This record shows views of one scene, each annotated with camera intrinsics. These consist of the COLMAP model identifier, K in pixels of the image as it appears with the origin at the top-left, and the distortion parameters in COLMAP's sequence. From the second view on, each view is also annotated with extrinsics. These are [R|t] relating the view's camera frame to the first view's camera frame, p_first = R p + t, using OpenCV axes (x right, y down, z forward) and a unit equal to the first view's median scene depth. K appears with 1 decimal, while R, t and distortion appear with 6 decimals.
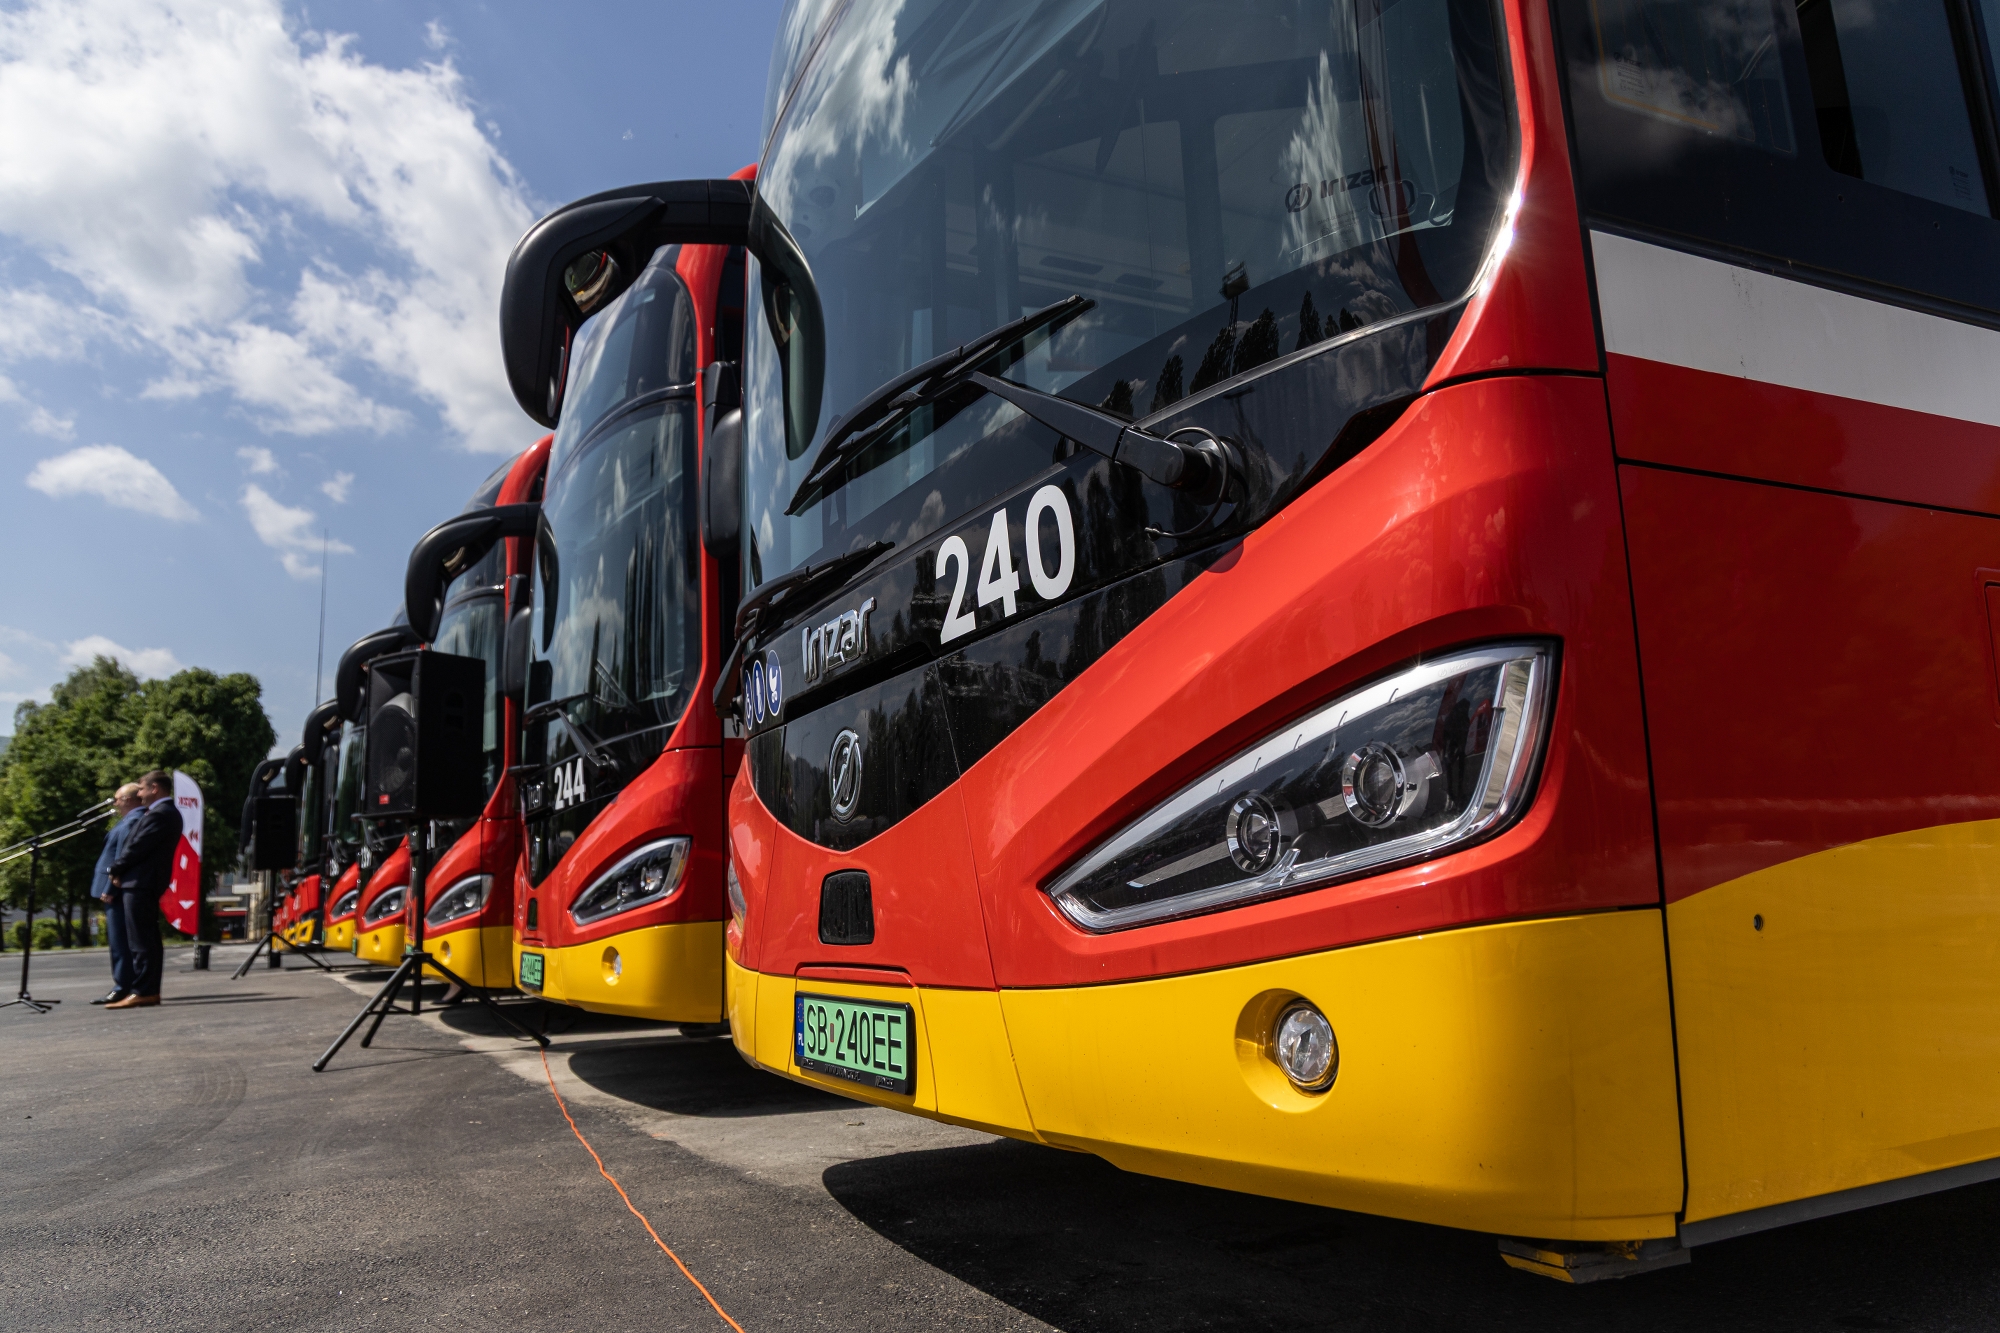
lens RADIAL K [[1336.9, 0, 1000.0], [0, 1336.9, 666.5], [0, 0, 1]] dist [-0.001132, -0.000164]
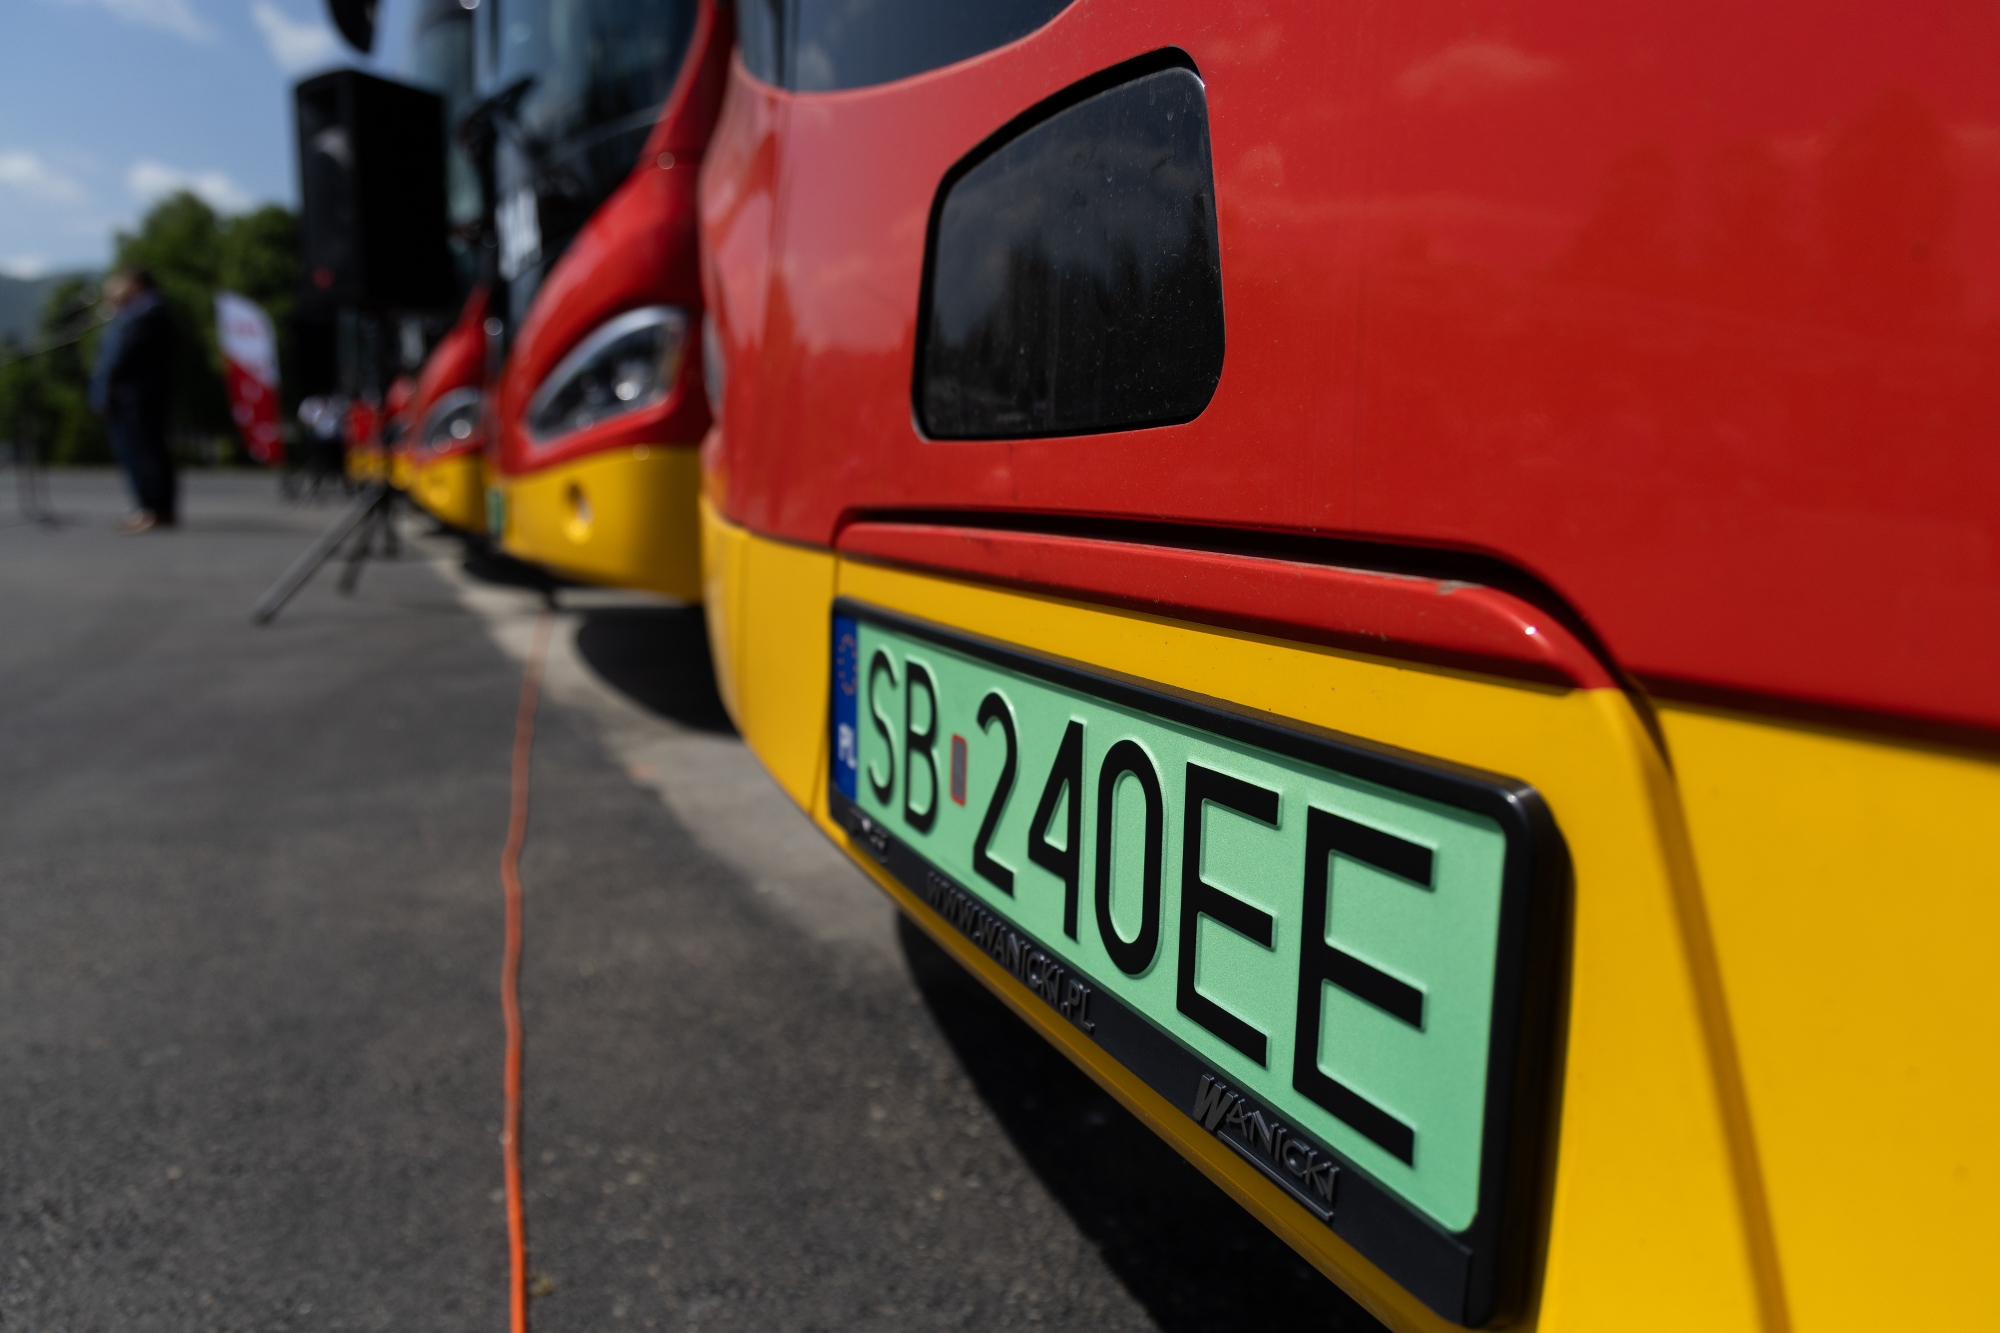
lens RADIAL K [[1336.9, 0, 1000.0], [0, 1336.9, 666.5], [0, 0, 1]] dist [-0.001132, -0.000164]
pose [[0.997105, 0.063445, -0.041898, -0.101423], [-0.047396, 0.949566, 0.309963, 0.161770], [0.059451, -0.307080, 0.949825, 0.710540]]
